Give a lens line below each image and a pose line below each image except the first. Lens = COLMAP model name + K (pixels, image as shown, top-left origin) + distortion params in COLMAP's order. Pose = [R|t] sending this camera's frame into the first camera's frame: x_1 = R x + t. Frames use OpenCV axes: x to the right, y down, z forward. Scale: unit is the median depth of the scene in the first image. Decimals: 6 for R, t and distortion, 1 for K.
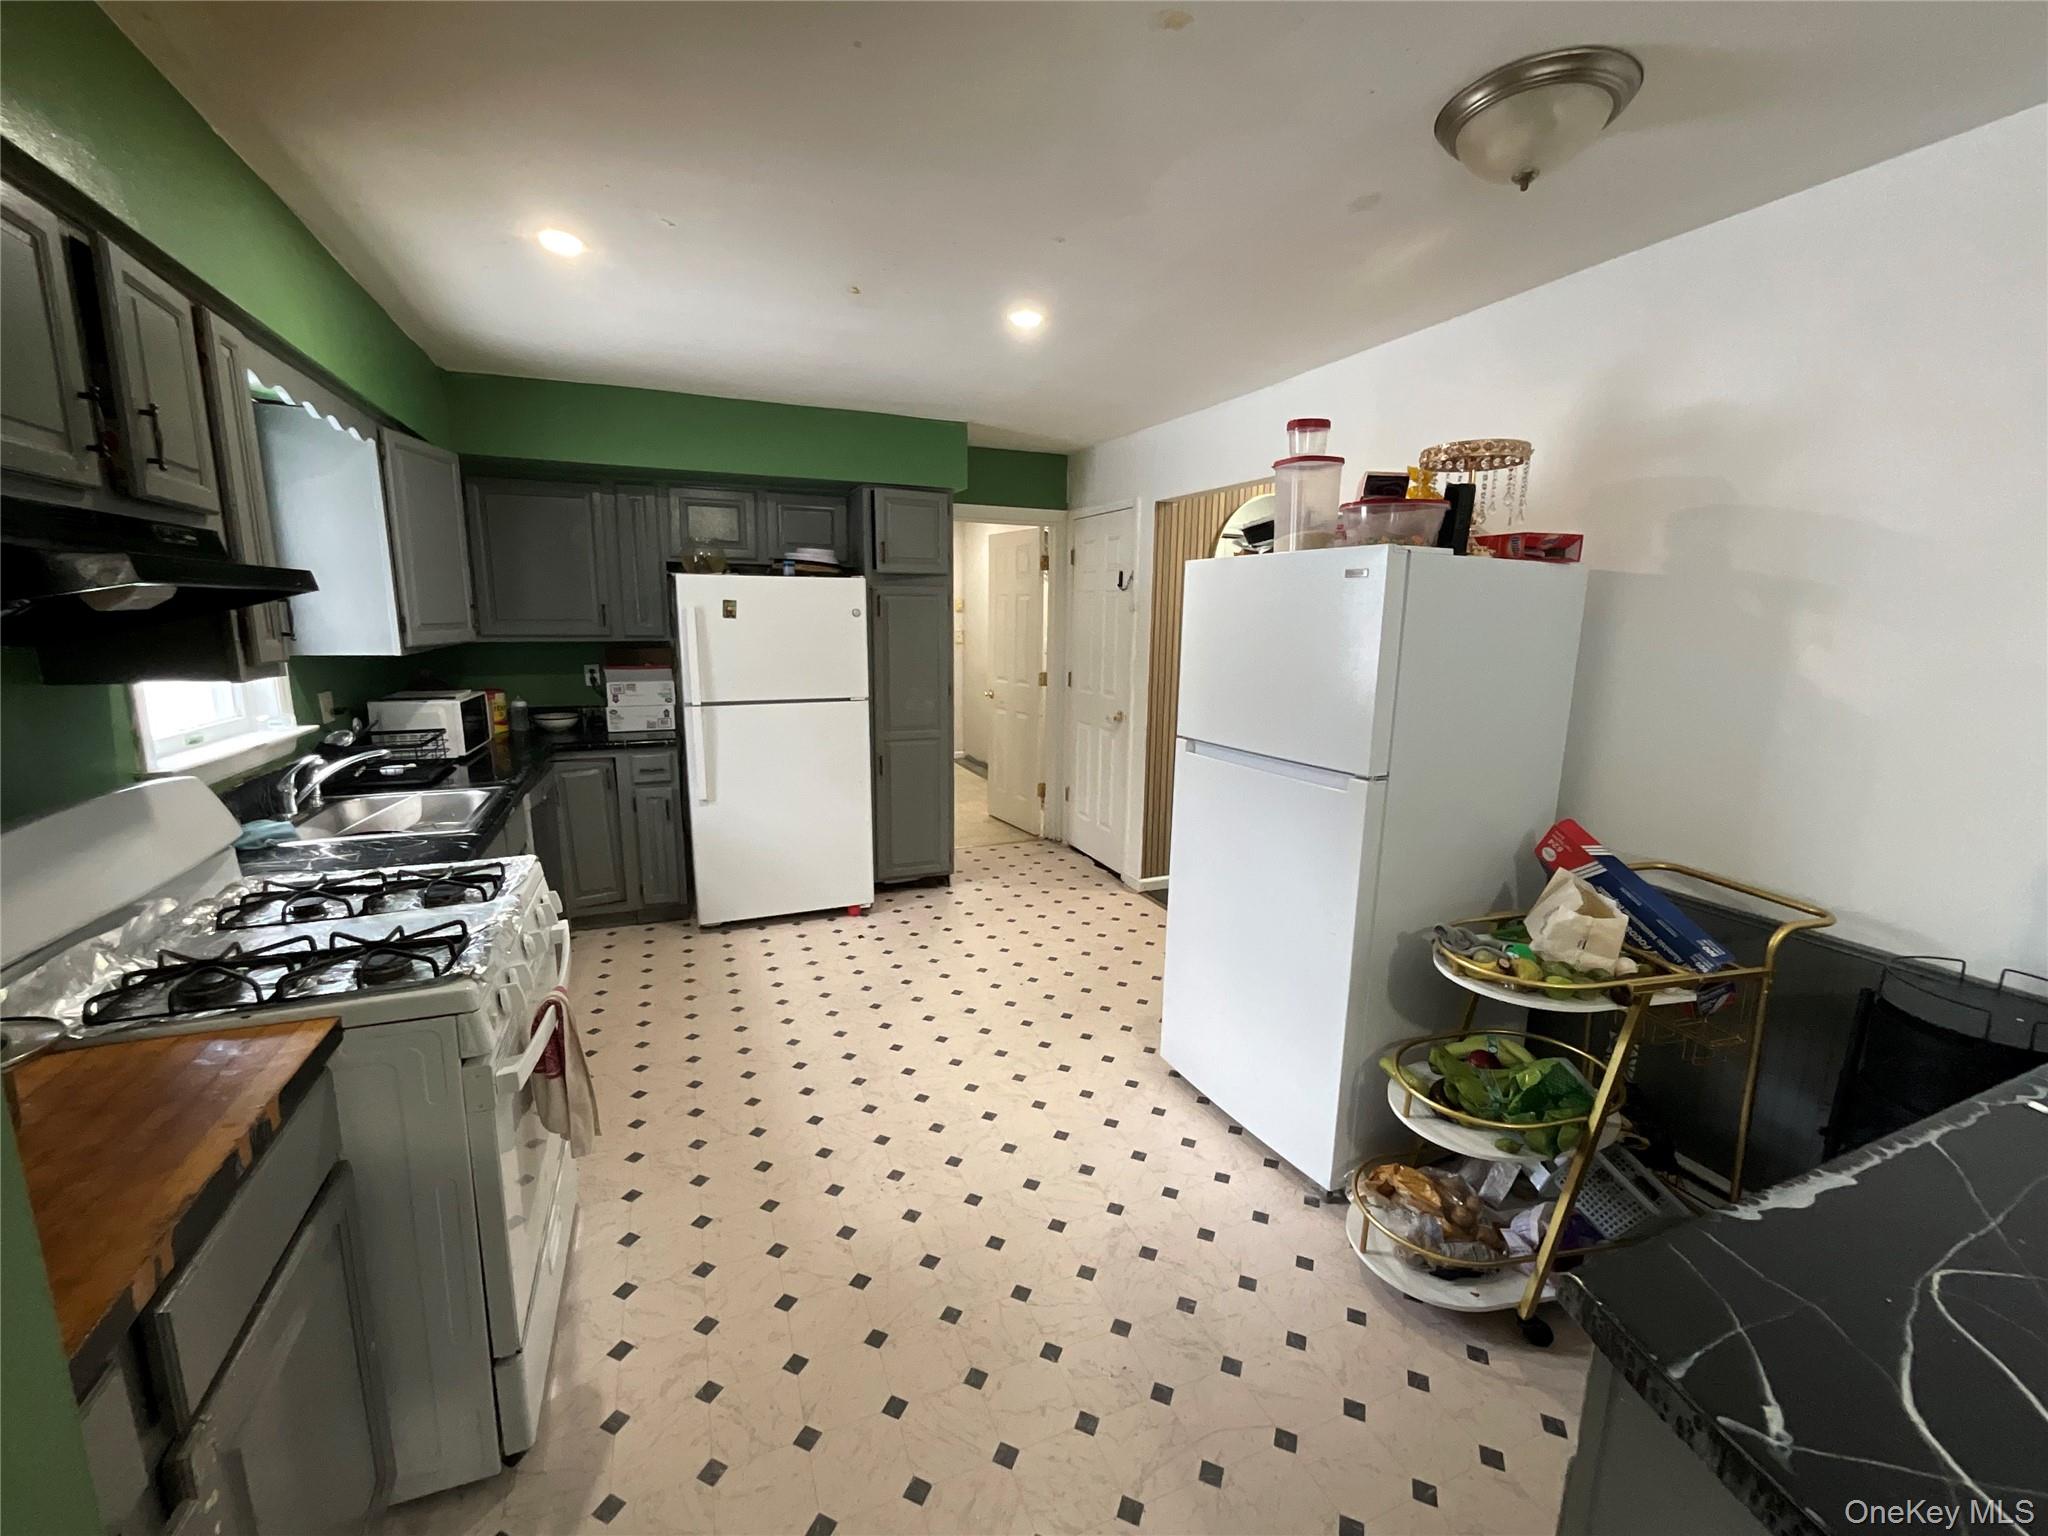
lens RADIAL K [[838.8, 0, 1024.0], [0, 838.8, 768.0], [0, 0, 1]] dist [-0.003583, 0.004223]
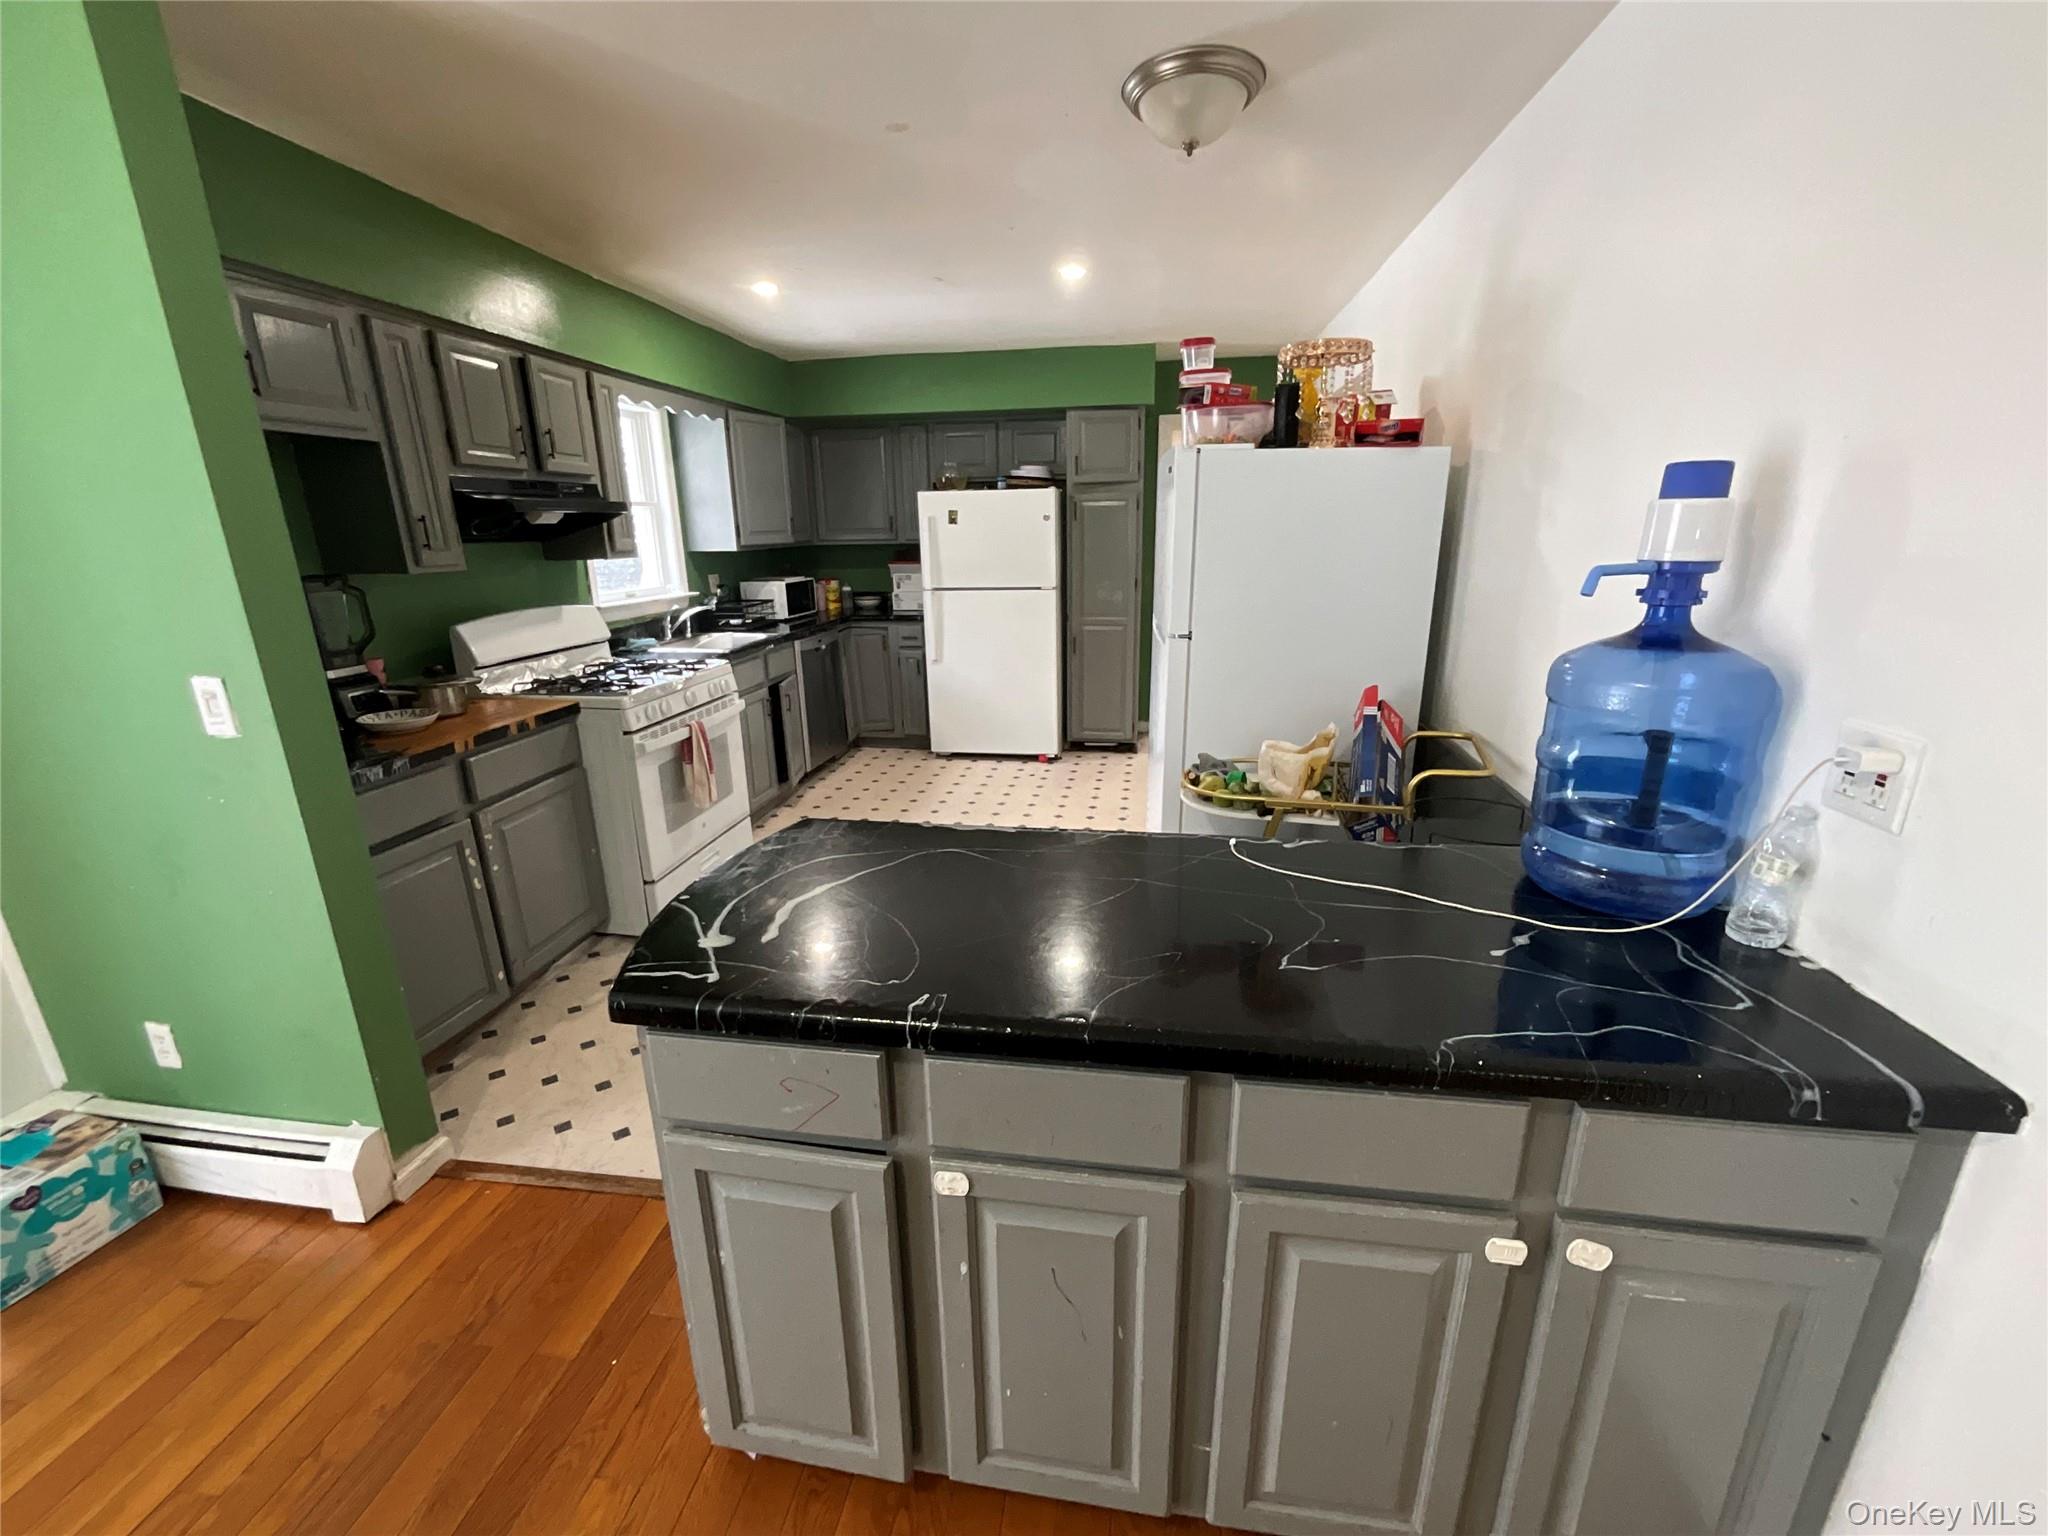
lens RADIAL K [[838.8, 0, 1024.0], [0, 838.8, 768.0], [0, 0, 1]] dist [-0.003583, 0.004223]
pose [[0.853672, 0.120404, -0.506703, 0.474697], [-0.068613, 0.990430, 0.119752, 0.039463], [0.516272, -0.067462, 0.853763, -0.114304]]
